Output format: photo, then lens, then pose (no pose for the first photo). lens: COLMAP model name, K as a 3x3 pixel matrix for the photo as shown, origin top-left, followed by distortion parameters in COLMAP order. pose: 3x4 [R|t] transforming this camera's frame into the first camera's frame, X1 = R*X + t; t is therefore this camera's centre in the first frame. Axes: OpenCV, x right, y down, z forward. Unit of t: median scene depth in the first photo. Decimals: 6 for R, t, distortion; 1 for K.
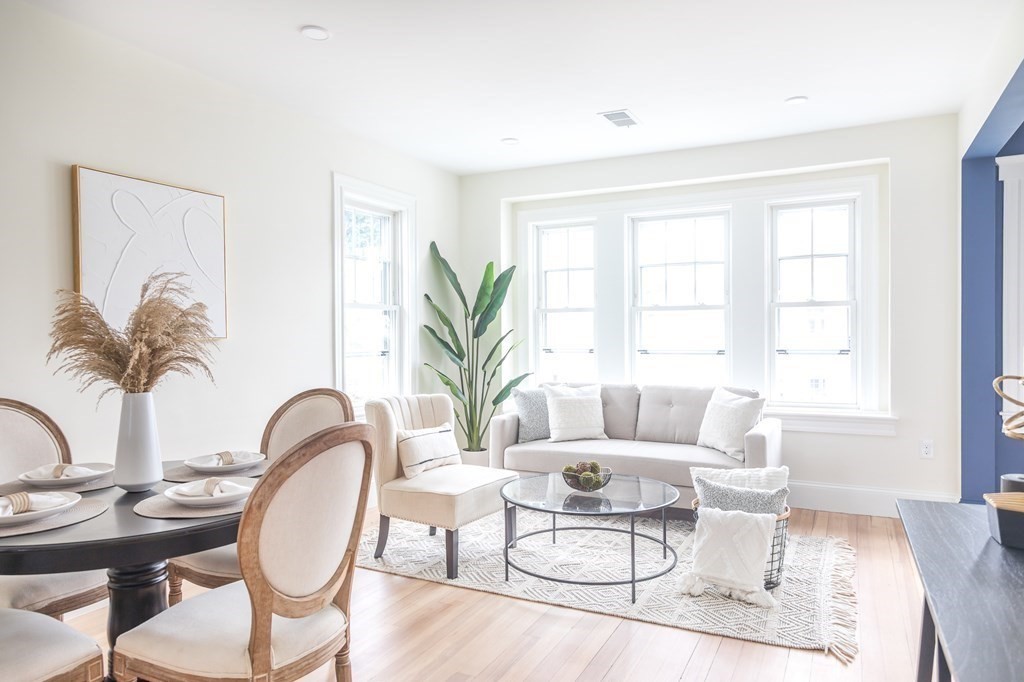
lens RADIAL K [[695.5, 0, 516.0], [0, 695.5, 341.9], [0, 0, 1]] dist [0.007403, 0.001057]
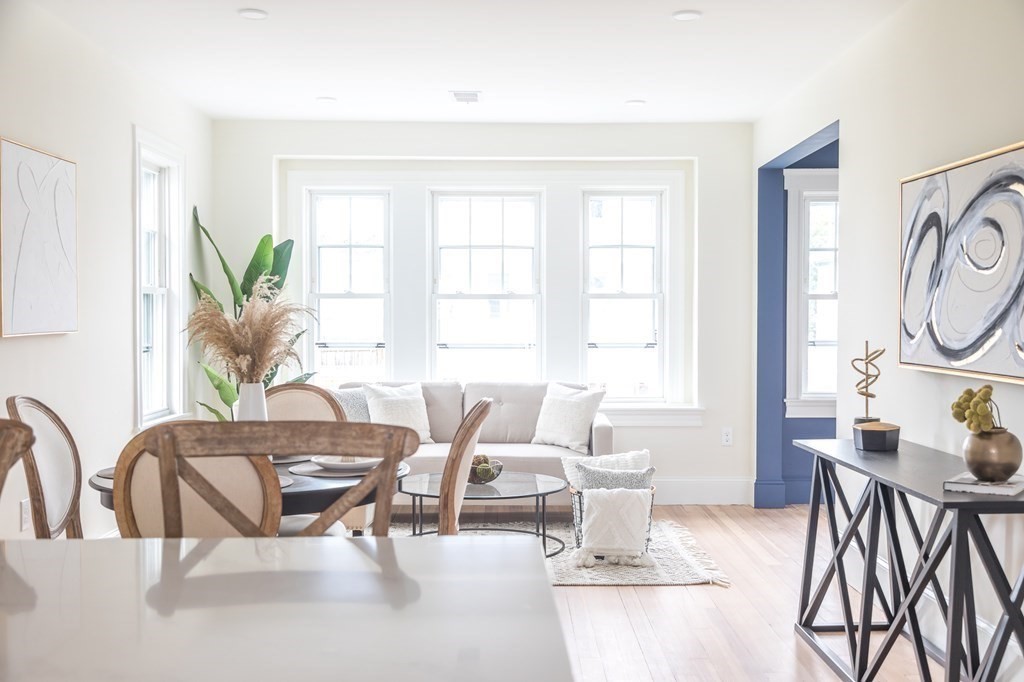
lens RADIAL K [[1145.8, 0, 549.5], [0, 1145.8, 340.5], [0, 0, 1]] dist [0.001321, 0.000965]
pose [[0.882756, -0.000808, 0.469830, -0.425538], [-0.003821, 0.999953, 0.008899, -0.006366], [-0.469815, -0.009651, 0.882712, -0.371533]]
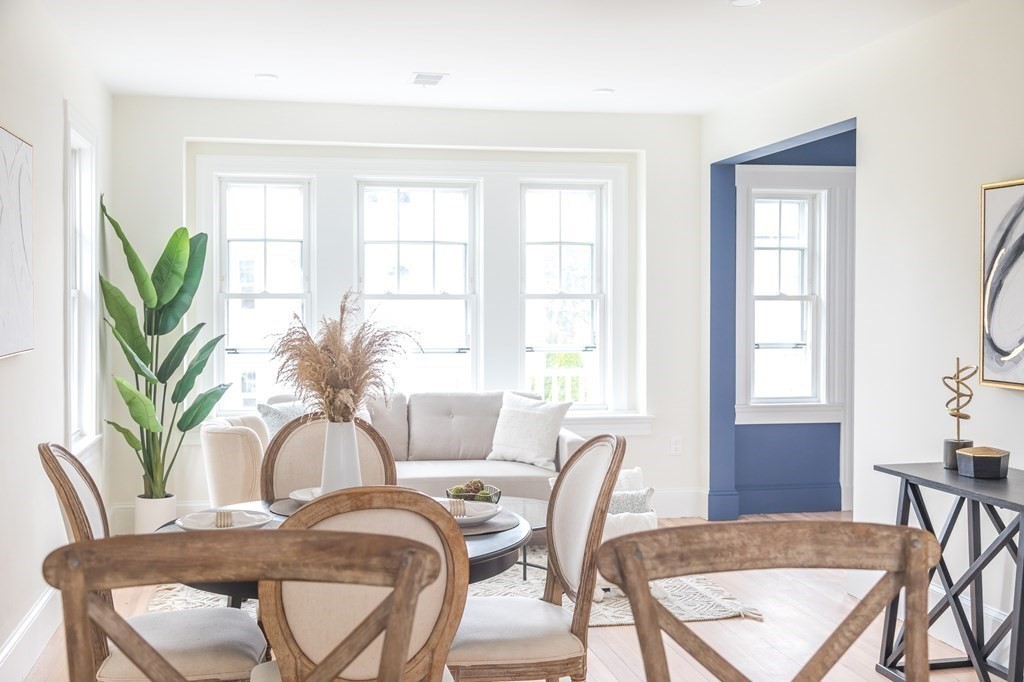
lens RADIAL K [[1157.2, 0, 512.1], [0, 1157.2, 311.5], [0, 0, 1]] dist [0.002678, -0.012975]
pose [[0.790673, 0.003717, 0.612227, -0.562987], [-0.002053, 0.999992, -0.003419, -0.029972], [-0.612235, 0.001447, 0.790675, -0.156454]]
